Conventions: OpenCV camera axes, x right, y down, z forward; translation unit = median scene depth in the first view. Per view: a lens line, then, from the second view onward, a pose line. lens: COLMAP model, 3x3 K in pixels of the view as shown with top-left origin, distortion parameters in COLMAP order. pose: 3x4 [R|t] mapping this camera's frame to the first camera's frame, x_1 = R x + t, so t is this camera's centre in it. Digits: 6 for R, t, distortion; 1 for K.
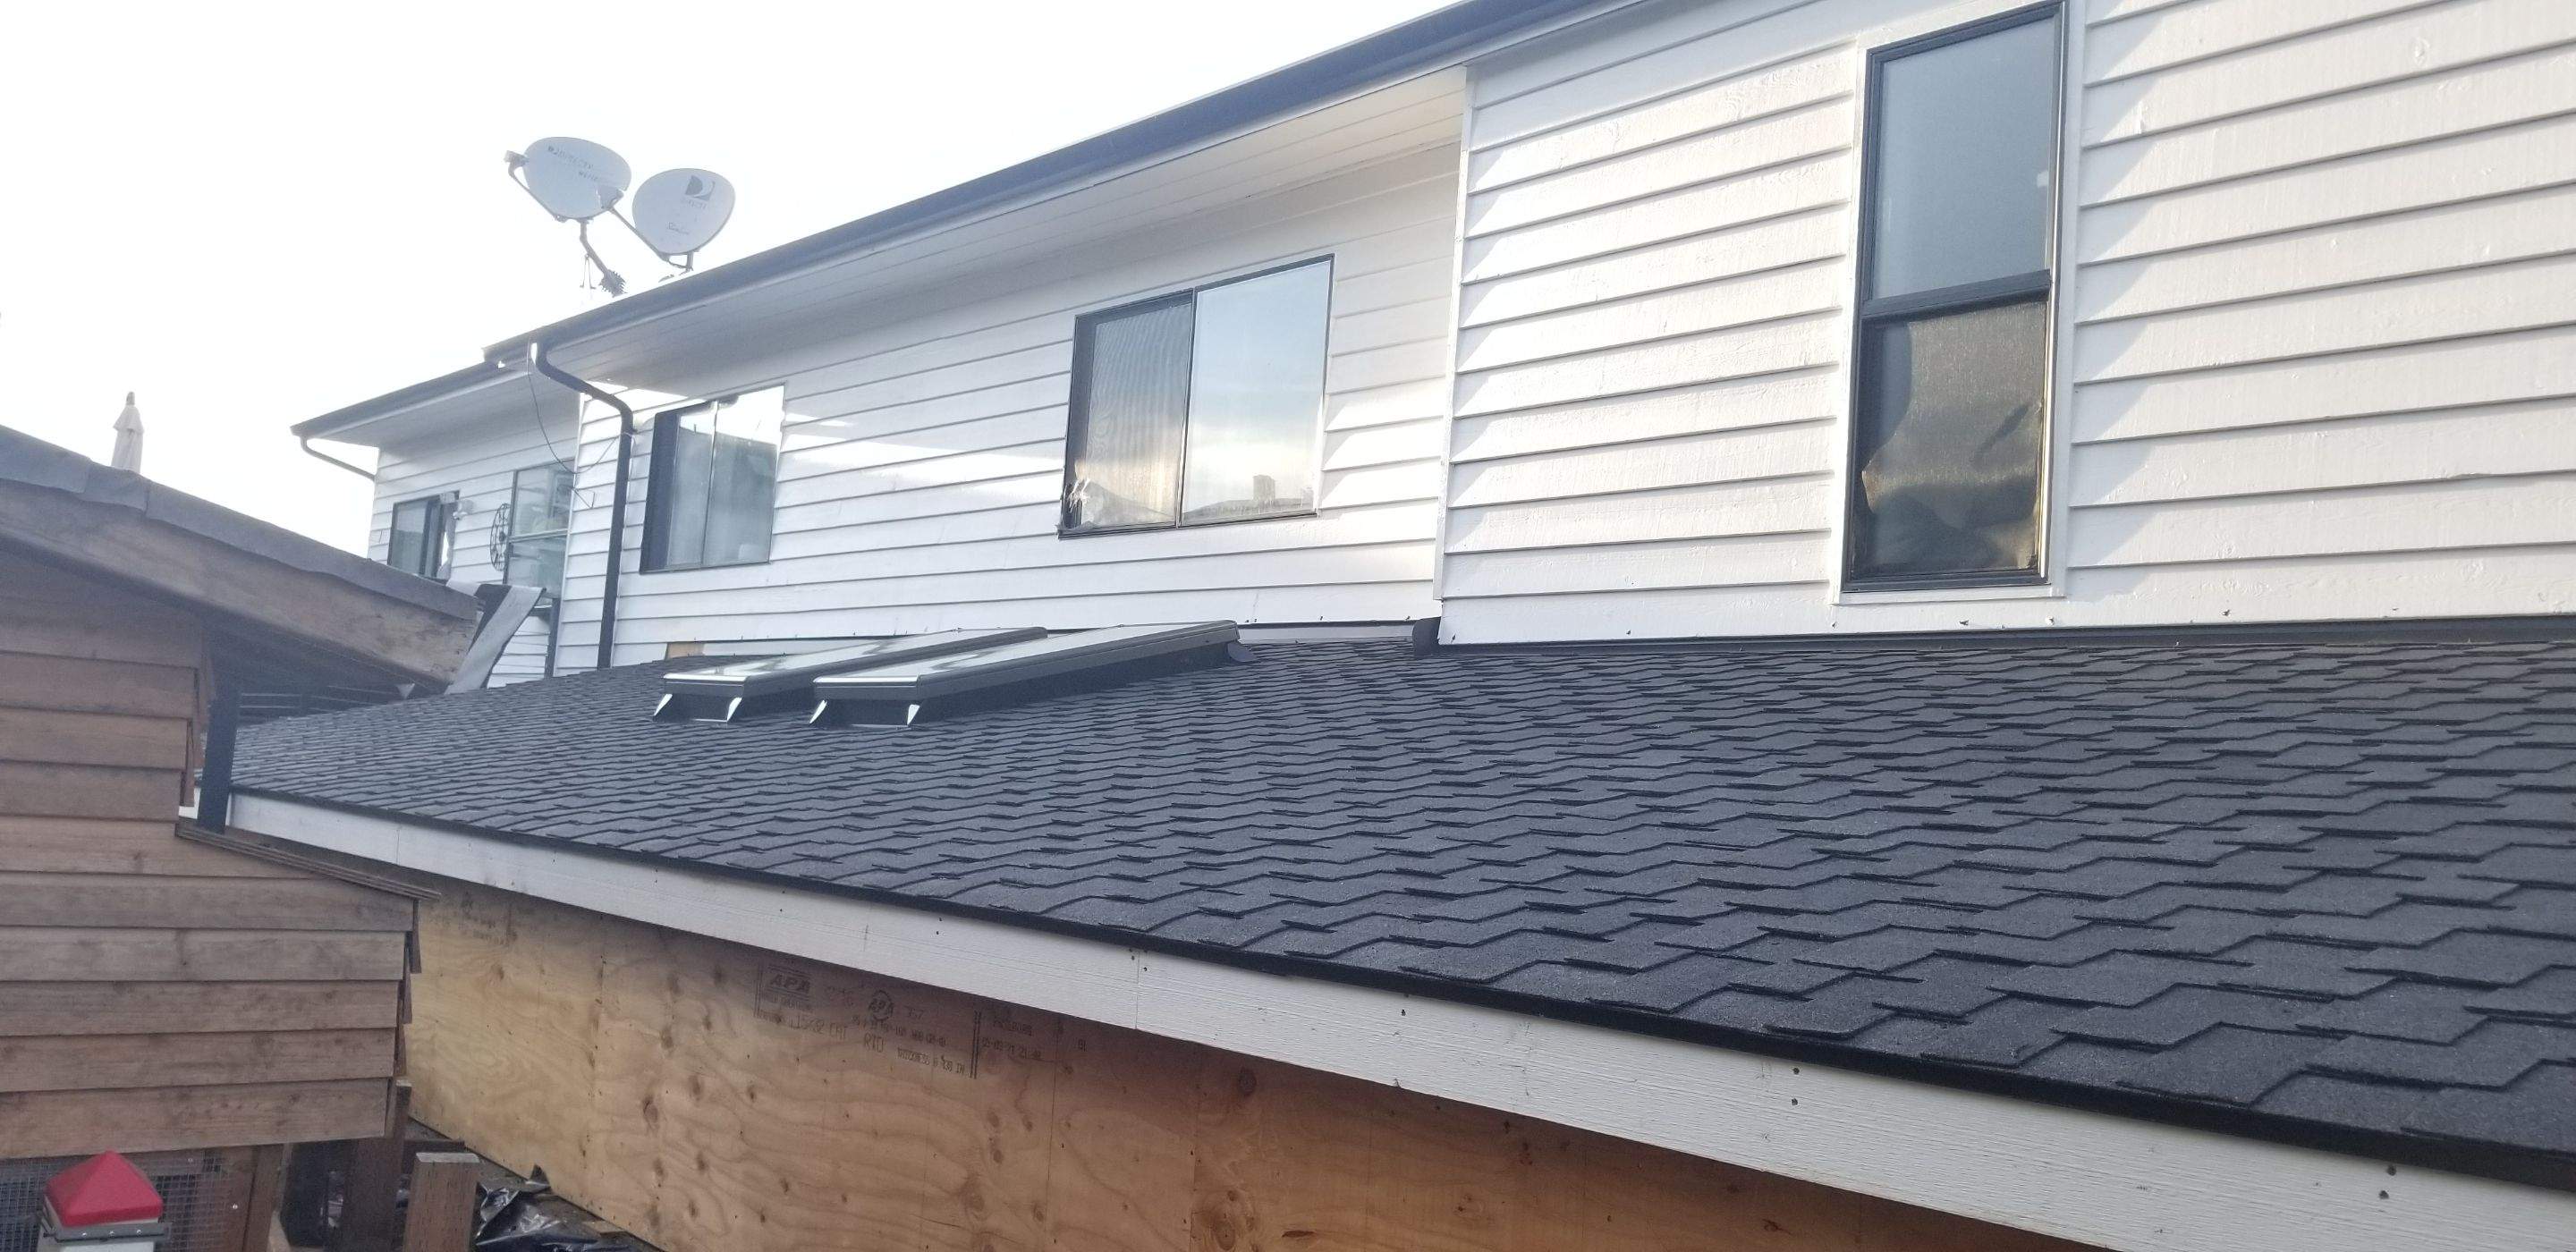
lens RADIAL K [[1951.6, 0, 1288.0], [0, 1951.6, 626.0], [0, 0, 1]] dist [0.008750, 0.000607]
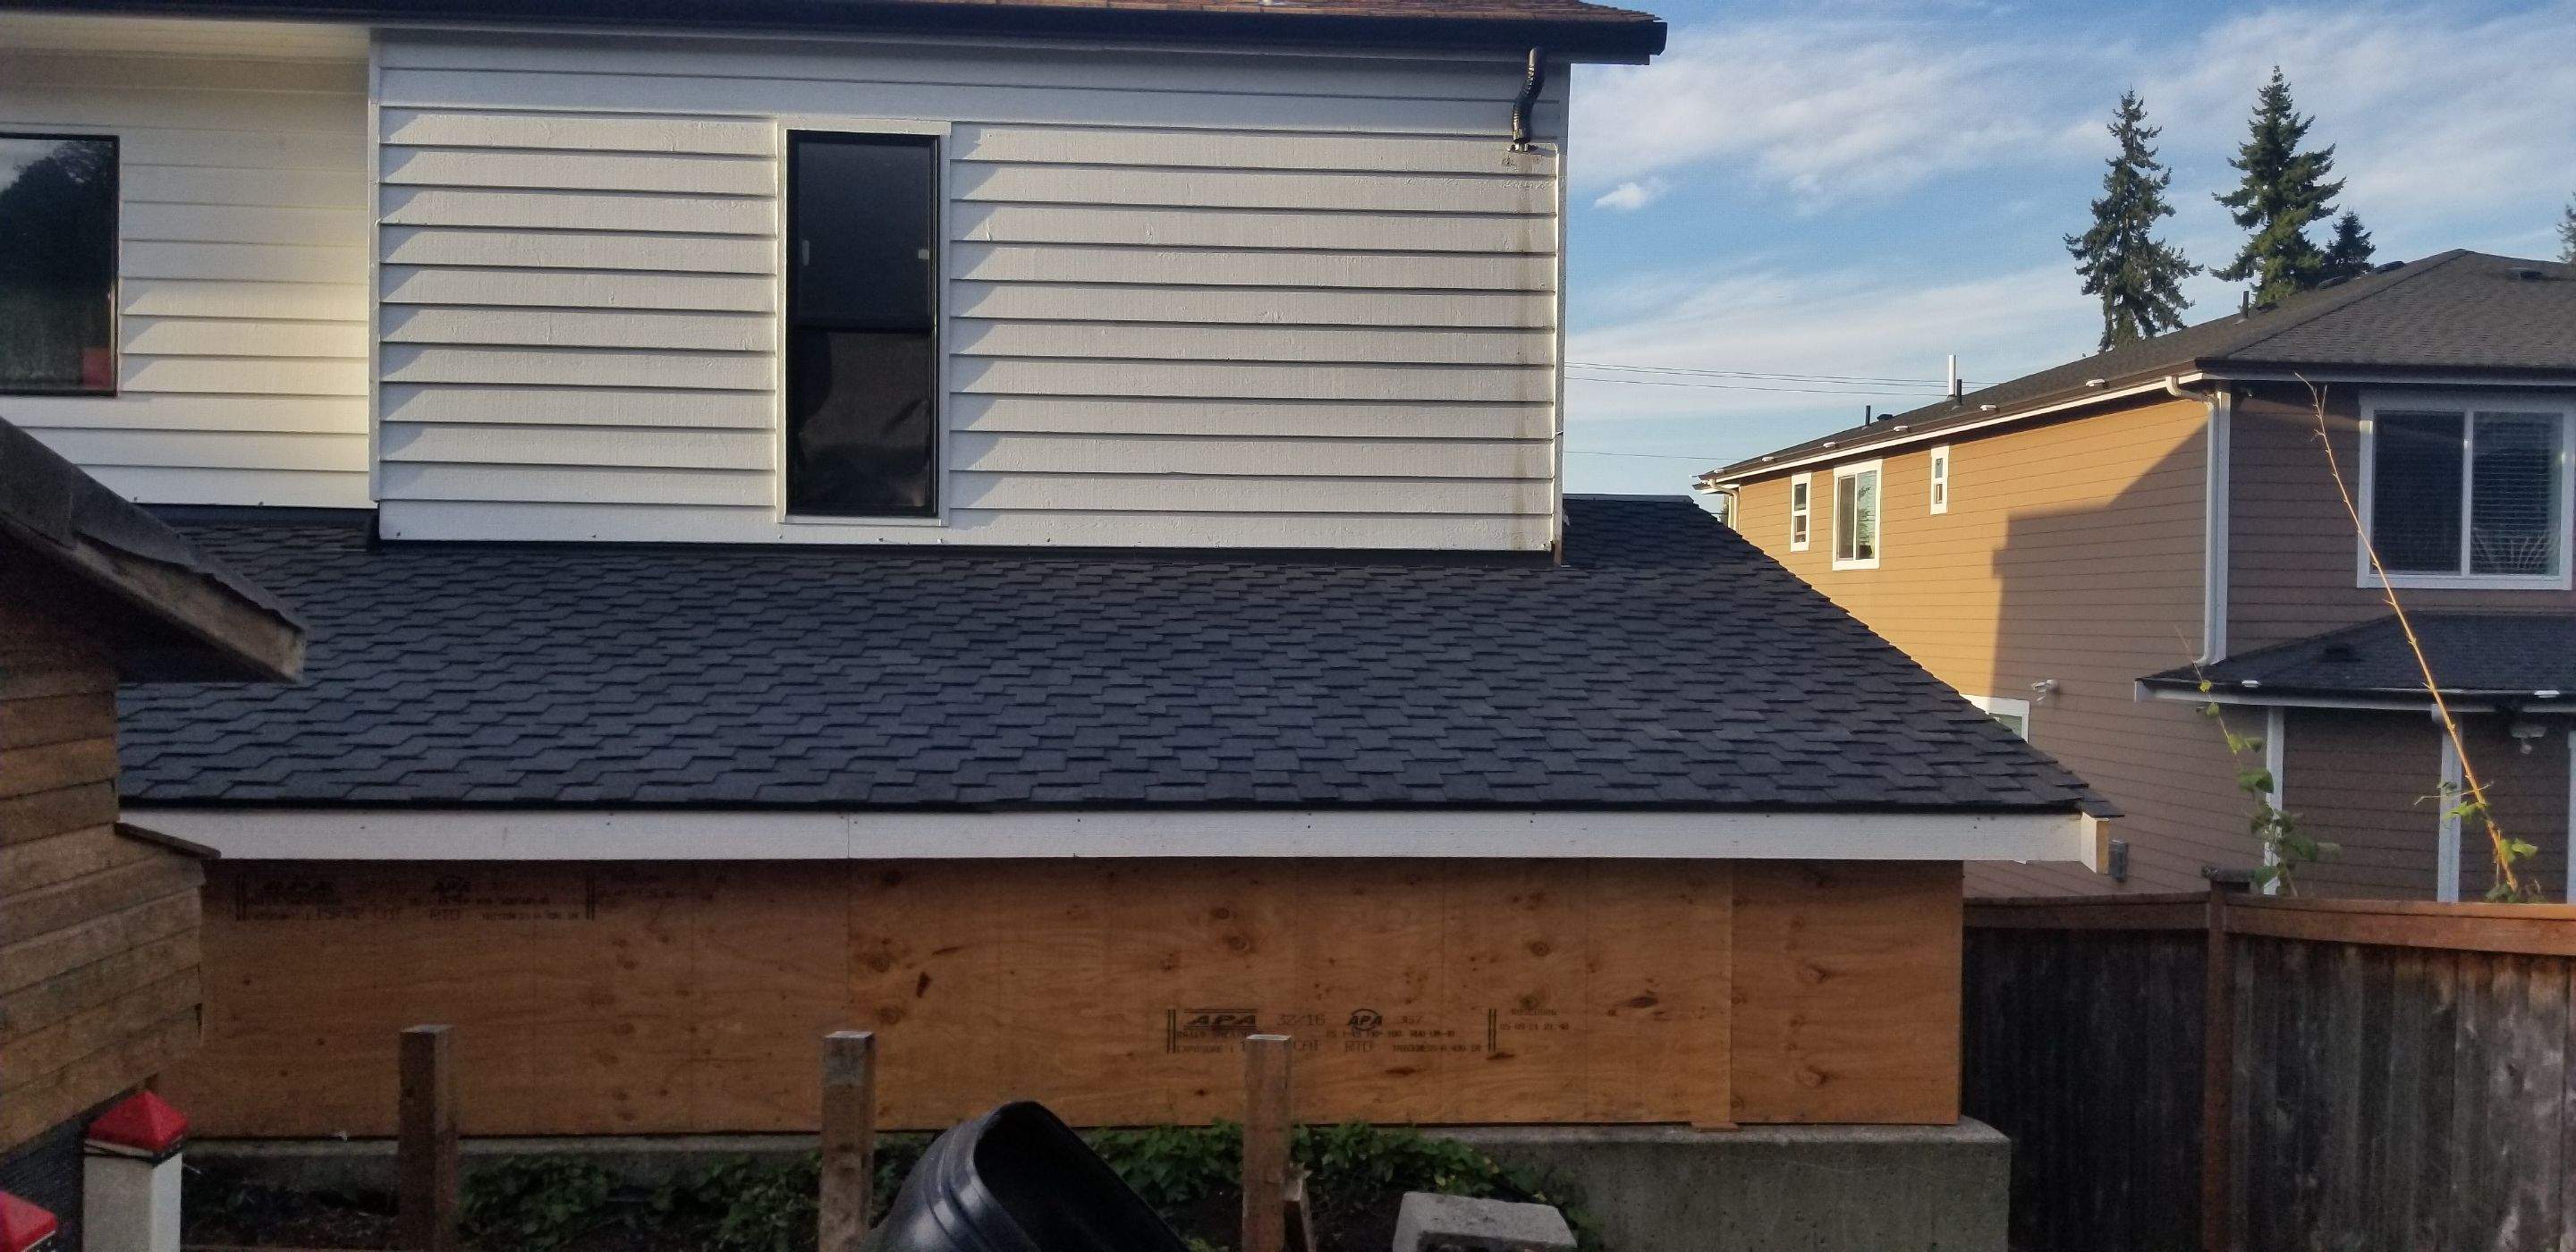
lens RADIAL K [[1951.6, 0, 1288.0], [0, 1951.6, 626.0], [0, 0, 1]] dist [0.008750, 0.000607]
pose [[0.590917, -0.064959, 0.804113, -0.936823], [-0.042121, 0.992909, 0.111164, -0.156490], [-0.805632, -0.099559, 0.583991, -0.226924]]
